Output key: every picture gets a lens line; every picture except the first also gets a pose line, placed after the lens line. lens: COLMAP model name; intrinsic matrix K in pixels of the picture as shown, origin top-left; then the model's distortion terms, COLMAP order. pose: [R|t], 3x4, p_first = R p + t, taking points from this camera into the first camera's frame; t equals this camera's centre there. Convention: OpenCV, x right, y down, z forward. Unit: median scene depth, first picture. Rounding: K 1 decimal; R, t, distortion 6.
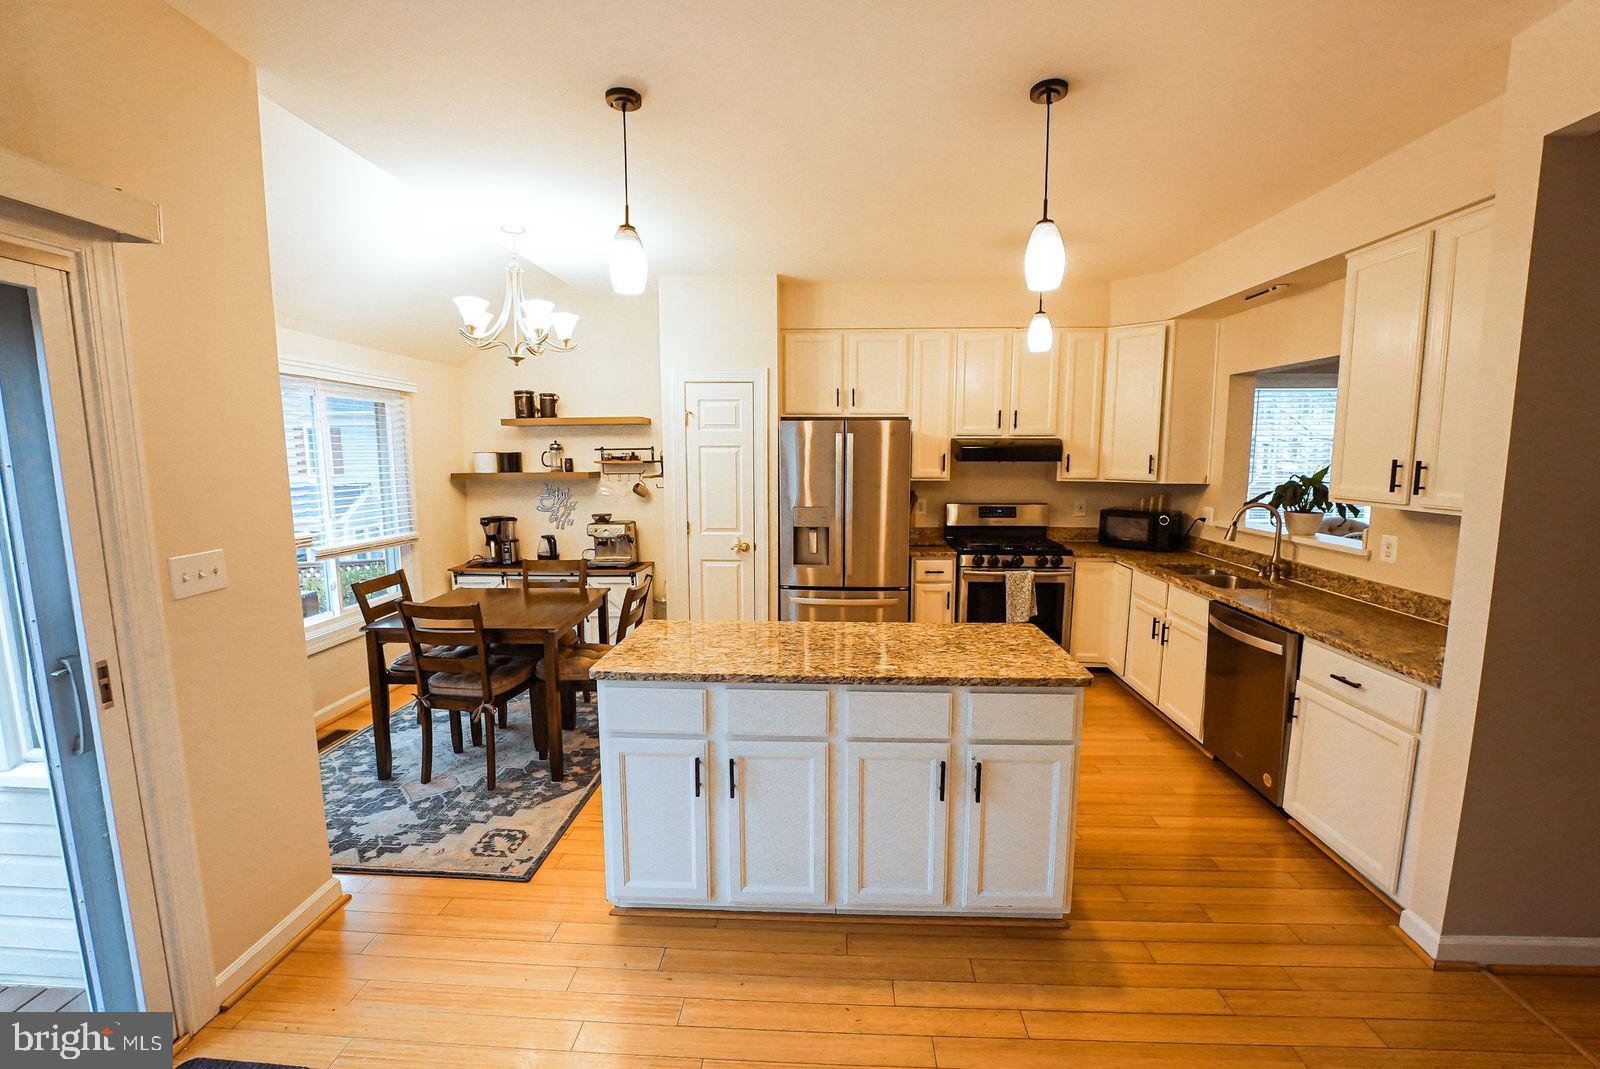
lens RADIAL K [[651.3, 0, 806.8], [0, 651.3, 542.5], [0, 0, 1]] dist [-0.023268, 0.002660]
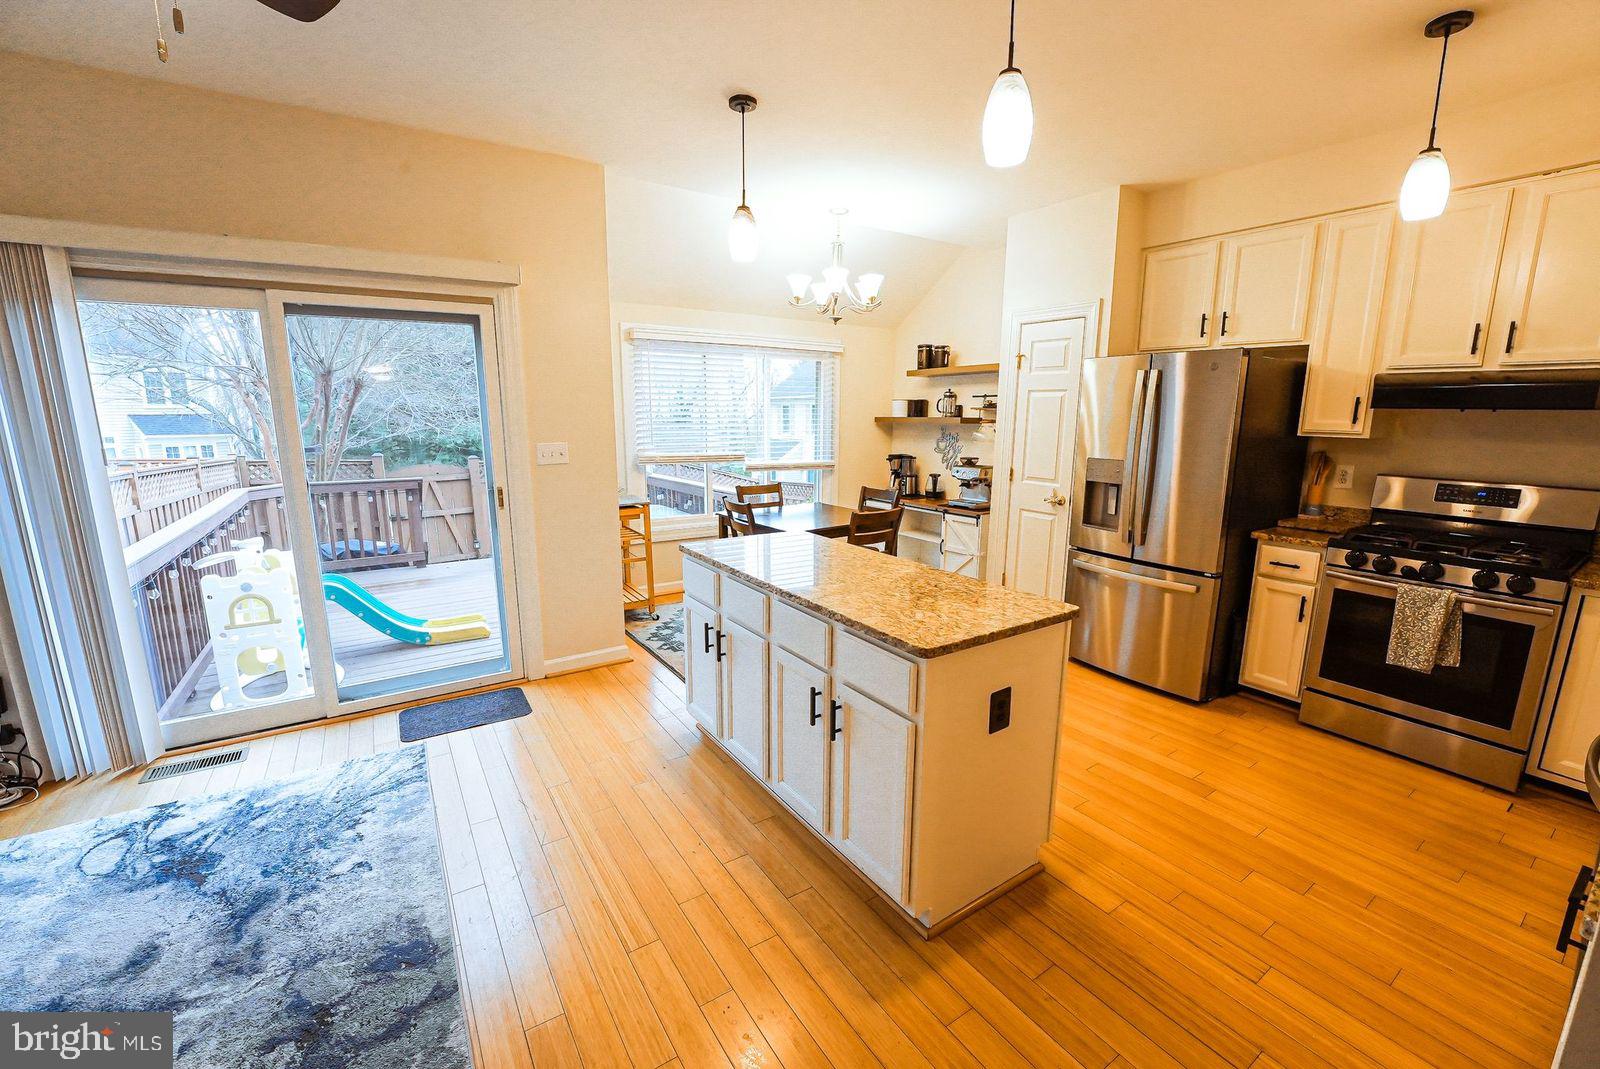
lens RADIAL K [[651.3, 0, 821.8], [0, 651.3, 541.3], [0, 0, 1]] dist [-0.023268, 0.002660]
pose [[0.606989, 0.160626, -0.778308, 0.415958], [-0.114366, 0.986822, 0.114467, -0.002649], [0.786438, 0.019532, 0.617360, 0.162106]]
